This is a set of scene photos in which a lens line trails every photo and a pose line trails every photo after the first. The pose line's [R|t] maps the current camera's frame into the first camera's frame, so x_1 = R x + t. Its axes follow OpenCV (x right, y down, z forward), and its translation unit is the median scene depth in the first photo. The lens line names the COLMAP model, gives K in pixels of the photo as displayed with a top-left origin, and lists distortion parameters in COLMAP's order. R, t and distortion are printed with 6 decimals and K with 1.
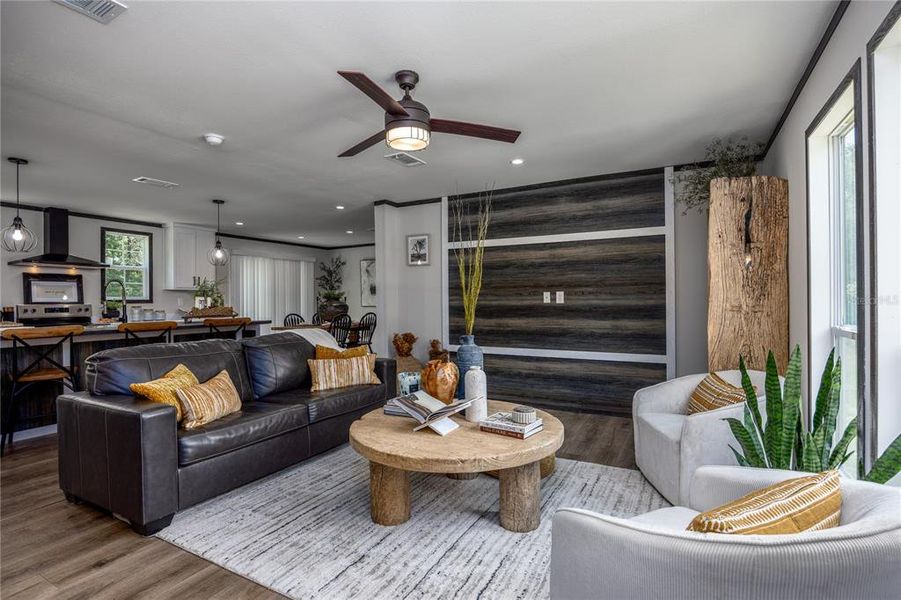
lens RADIAL K [[439.0, 0, 450.3], [0, 439.0, 301.9], [0, 0, 1]] dist [-0.007404, -0.000593]
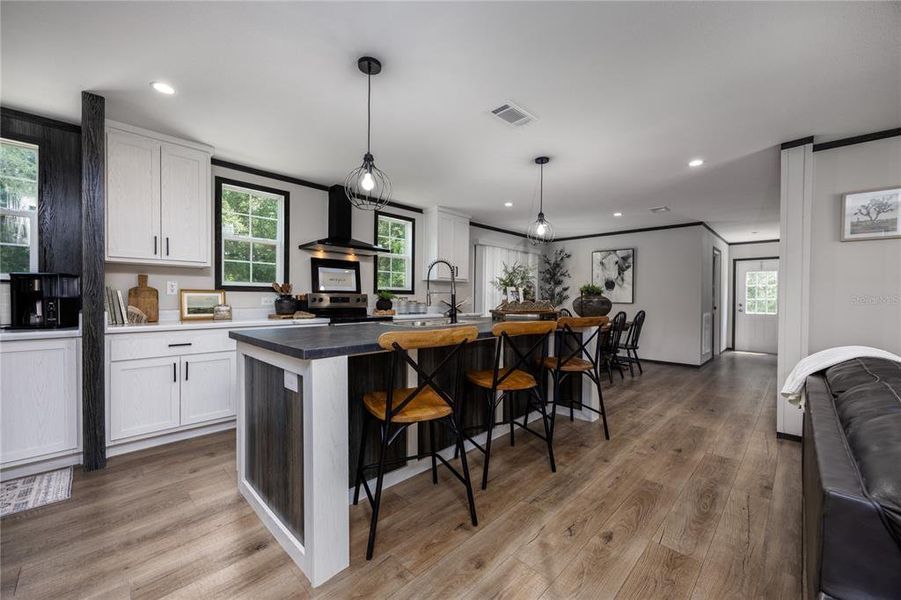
lens RADIAL K [[358.6, 0, 449.4], [0, 358.6, 301.0], [0, 0, 1]] dist [0.007241, 0.000053]
pose [[0.963119, 0.022614, -0.268125, -0.506891], [-0.020625, 0.999735, 0.010233, 0.009507], [0.268285, -0.004326, 0.963330, 0.360550]]
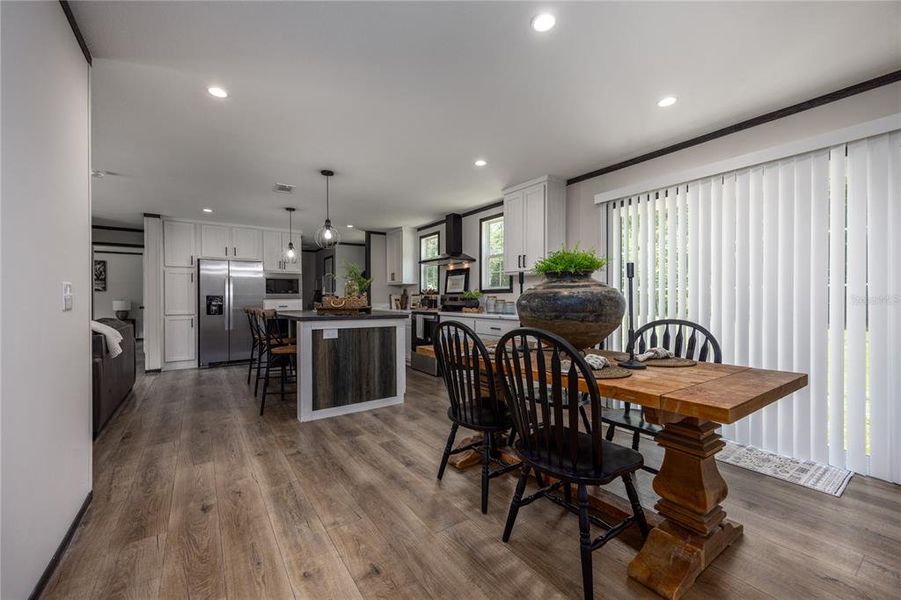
lens RADIAL K [[358.6, 0, 449.4], [0, 358.6, 301.0], [0, 0, 1]] dist [0.007241, 0.000053]
pose [[-0.441099, 0.014795, -0.897336, -0.007059], [0.004786, 0.999889, 0.014133, 0.010505], [0.897446, 0.001940, -0.441121, 1.501549]]
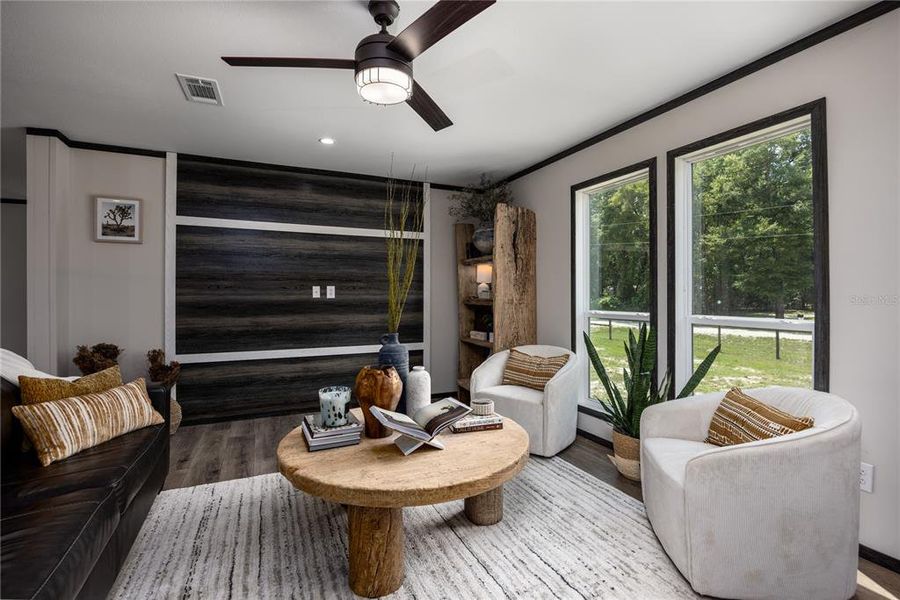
lens RADIAL K [[421.0, 0, 454.7], [0, 421.0, 289.7], [0, 0, 1]] dist [-0.003791, -0.000789]
pose [[0.596902, 0.016606, 0.802143, -0.283301], [0.000219, 0.999782, -0.020861, 0.003407], [-0.802314, 0.012628, 0.596768, 0.202505]]
